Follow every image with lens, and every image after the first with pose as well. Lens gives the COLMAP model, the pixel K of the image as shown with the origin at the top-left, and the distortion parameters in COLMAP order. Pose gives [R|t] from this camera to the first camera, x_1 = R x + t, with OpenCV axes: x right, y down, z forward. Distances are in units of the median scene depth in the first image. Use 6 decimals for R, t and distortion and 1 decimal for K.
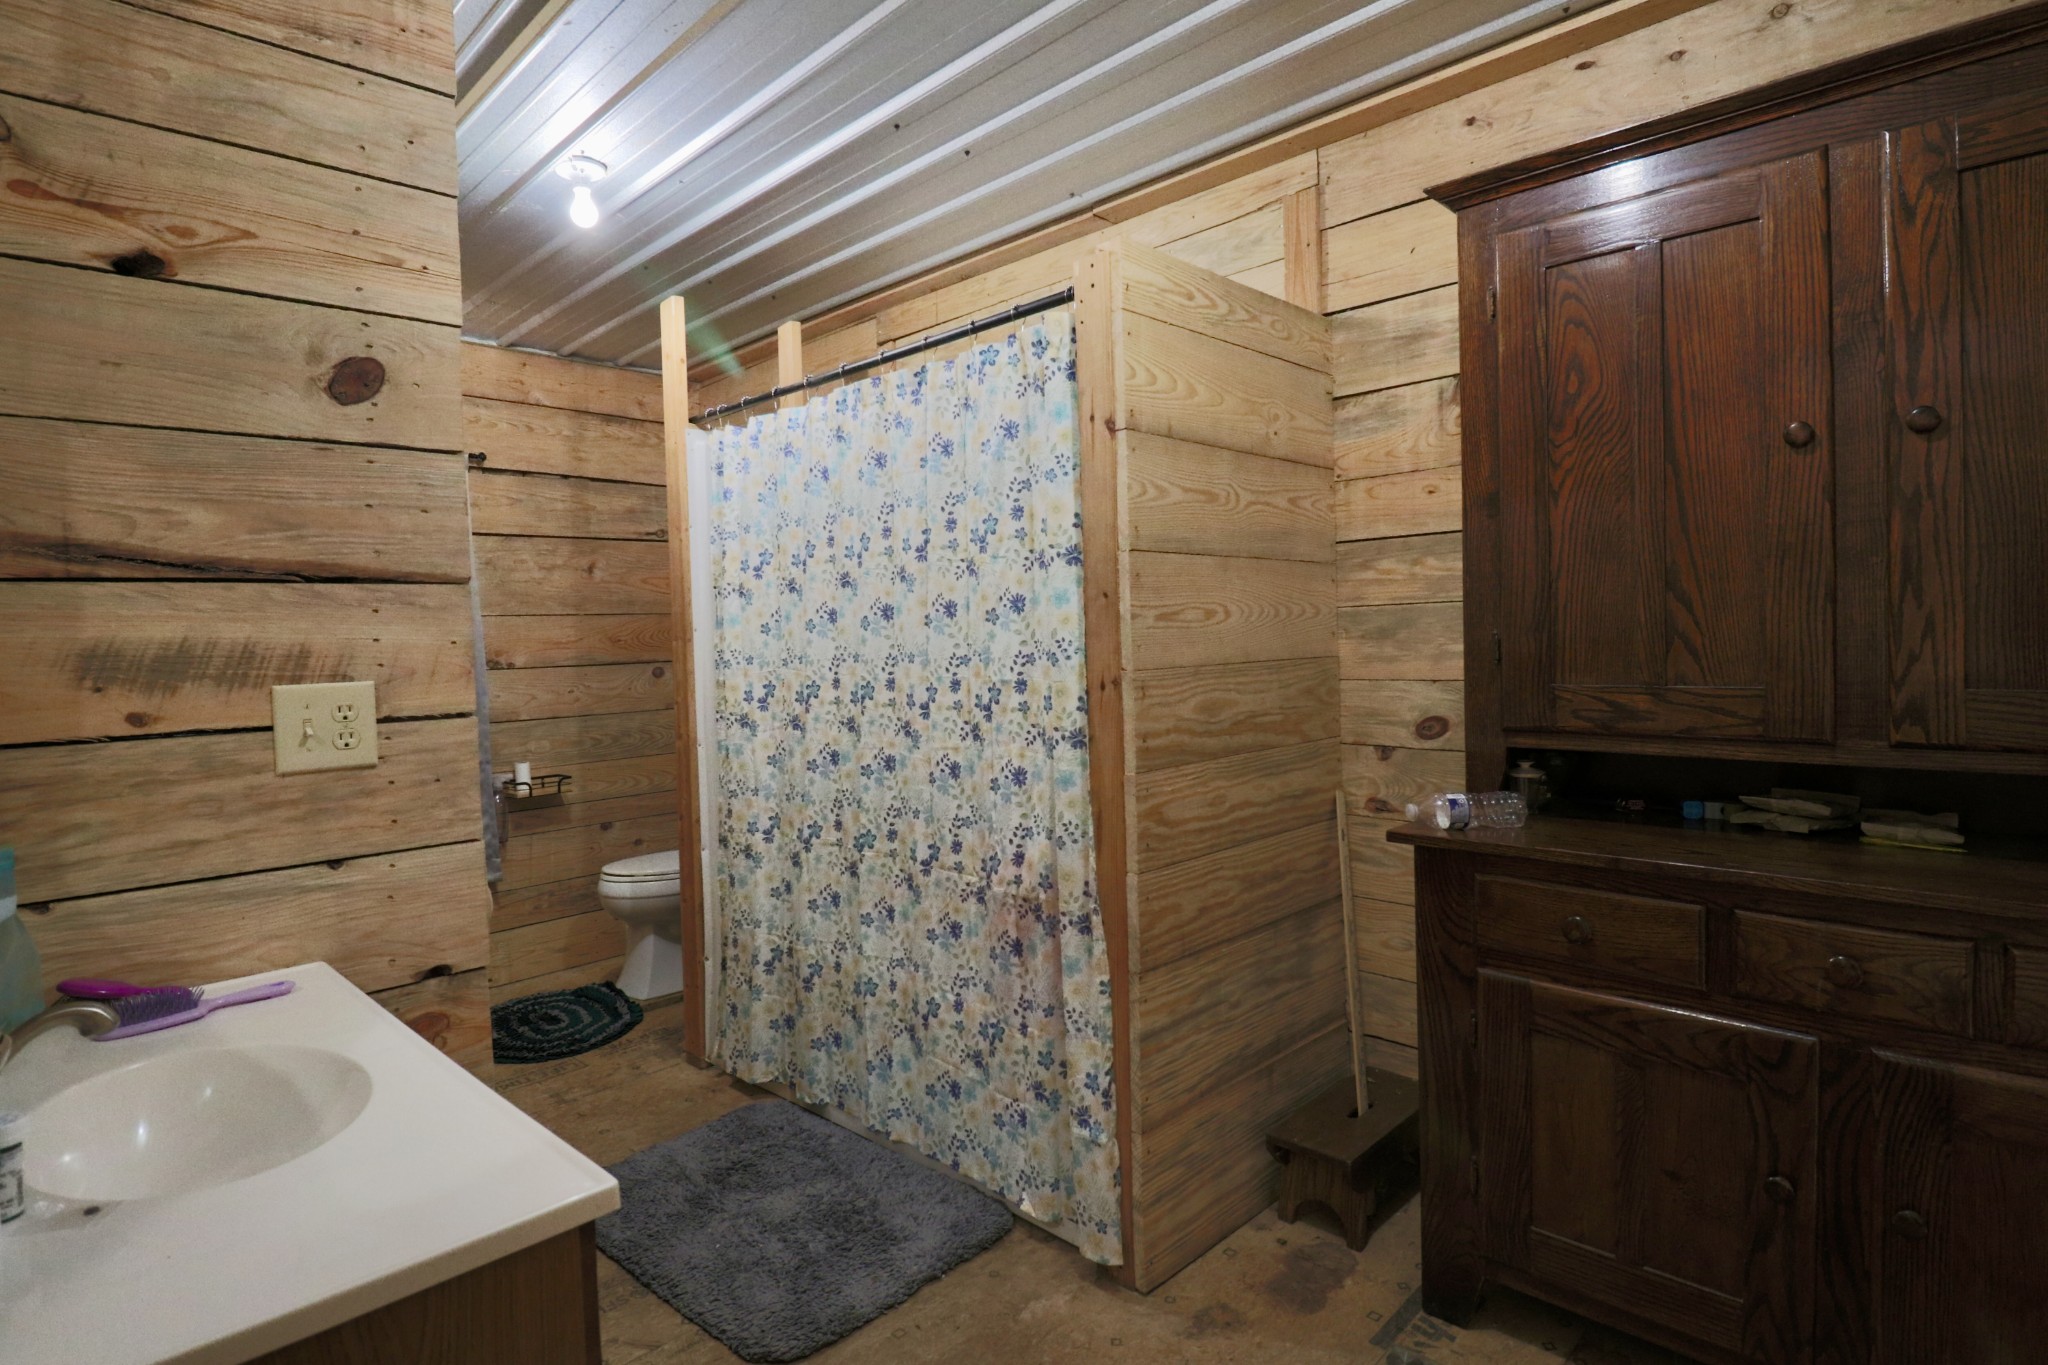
lens RADIAL K [[1054.6, 0, 1013.4], [0, 1054.6, 651.0], [0, 0, 1]] dist [-0.002325, -0.014237]
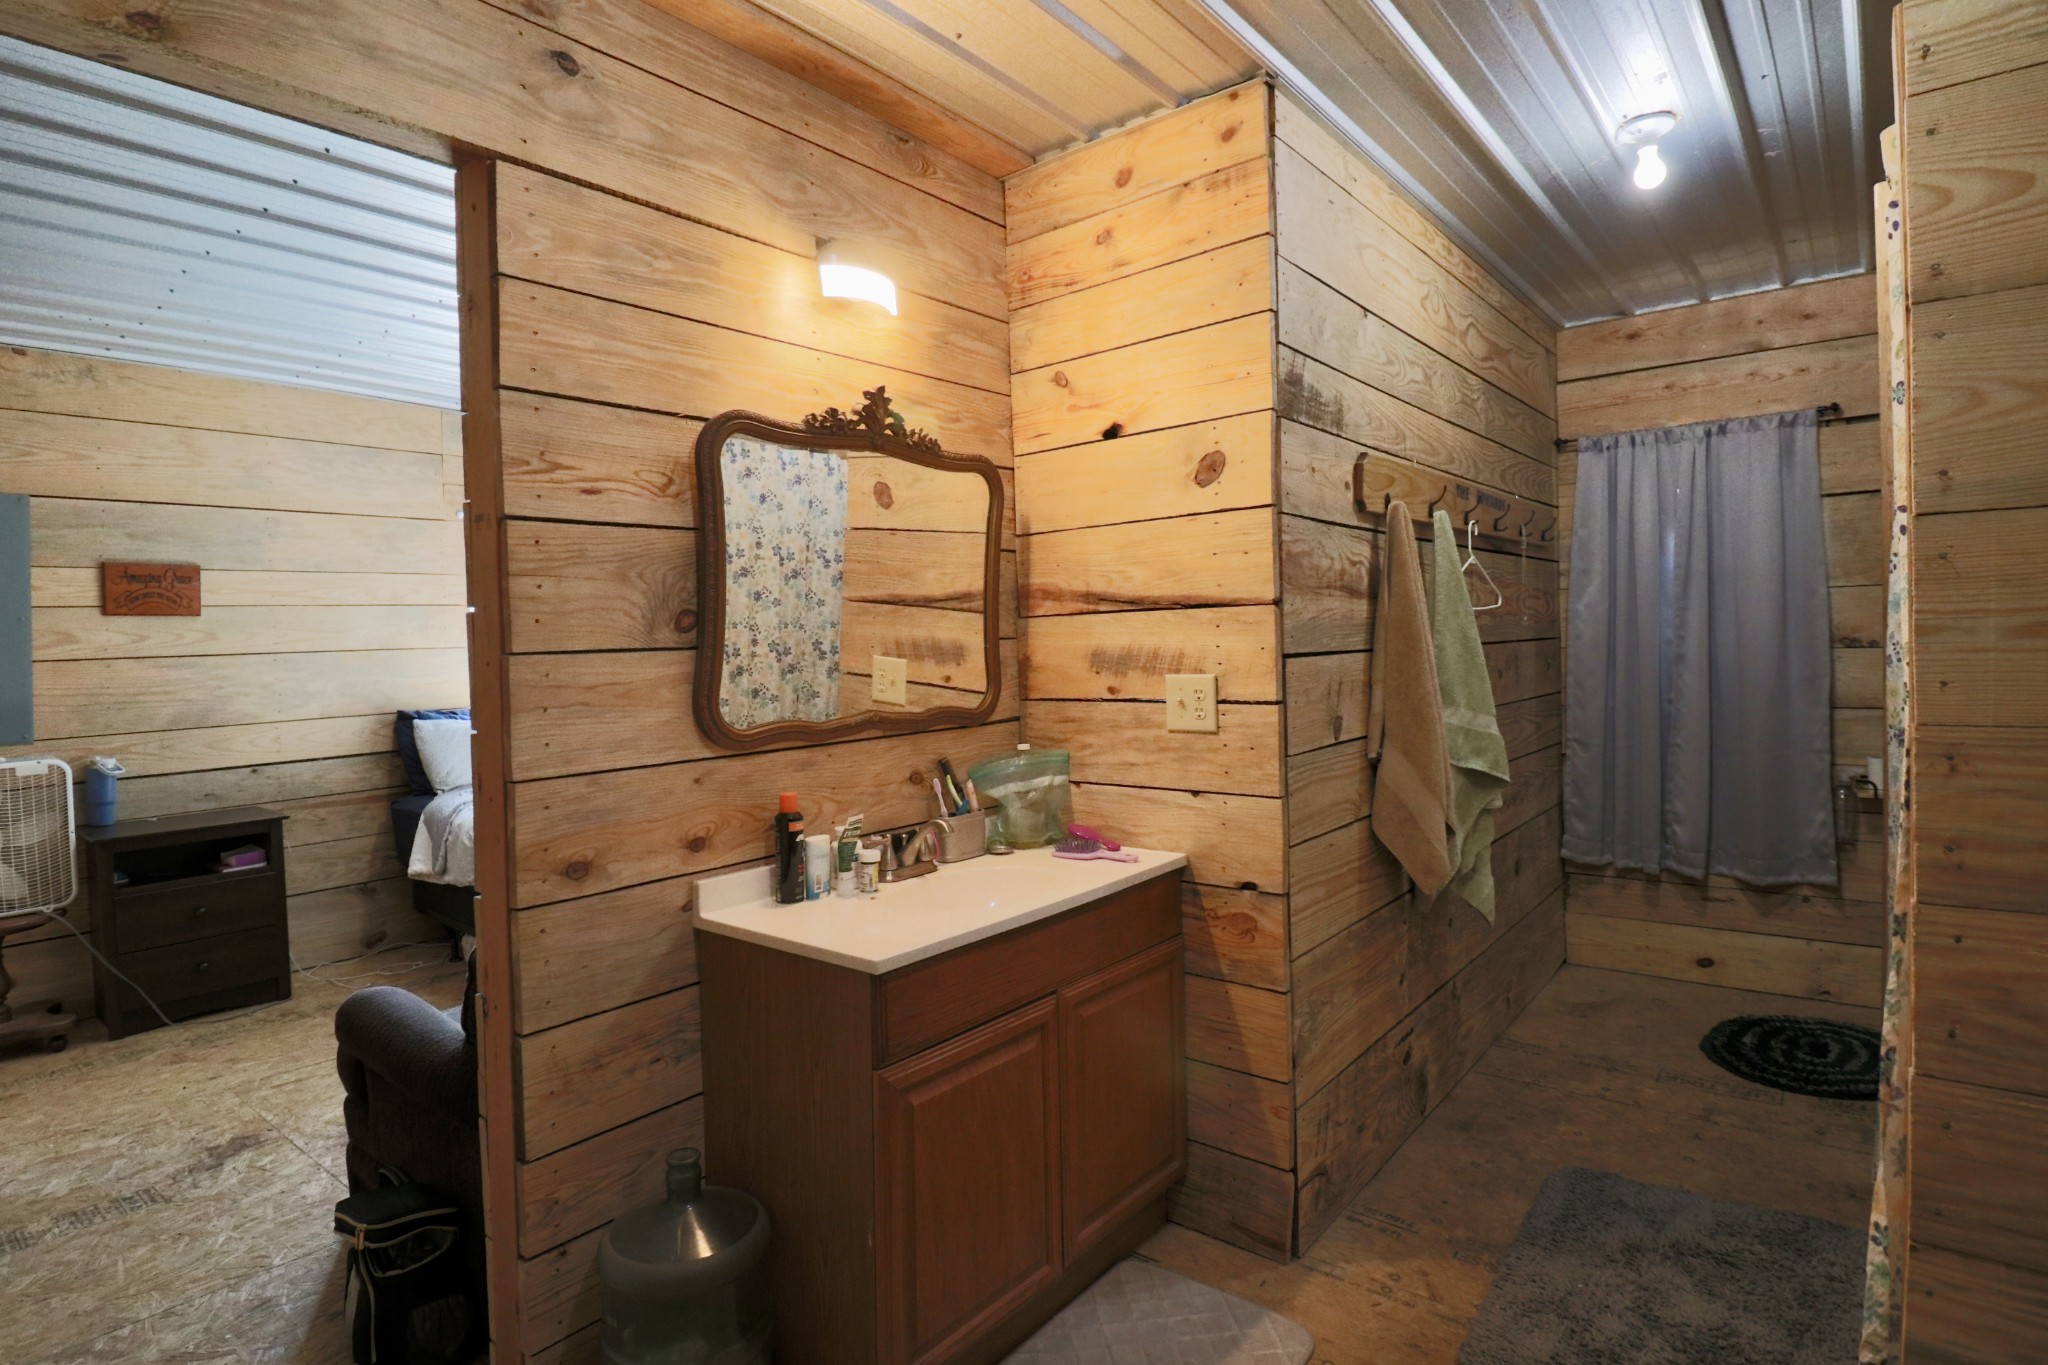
lens RADIAL K [[1054.6, 0, 1013.4], [0, 1054.6, 651.0], [0, 0, 1]] dist [-0.002325, -0.014237]
pose [[0.091352, 0.038549, -0.995072, 0.844029], [0.014437, 0.999094, 0.040030, -0.068530], [0.995714, -0.018023, 0.090713, 0.605004]]
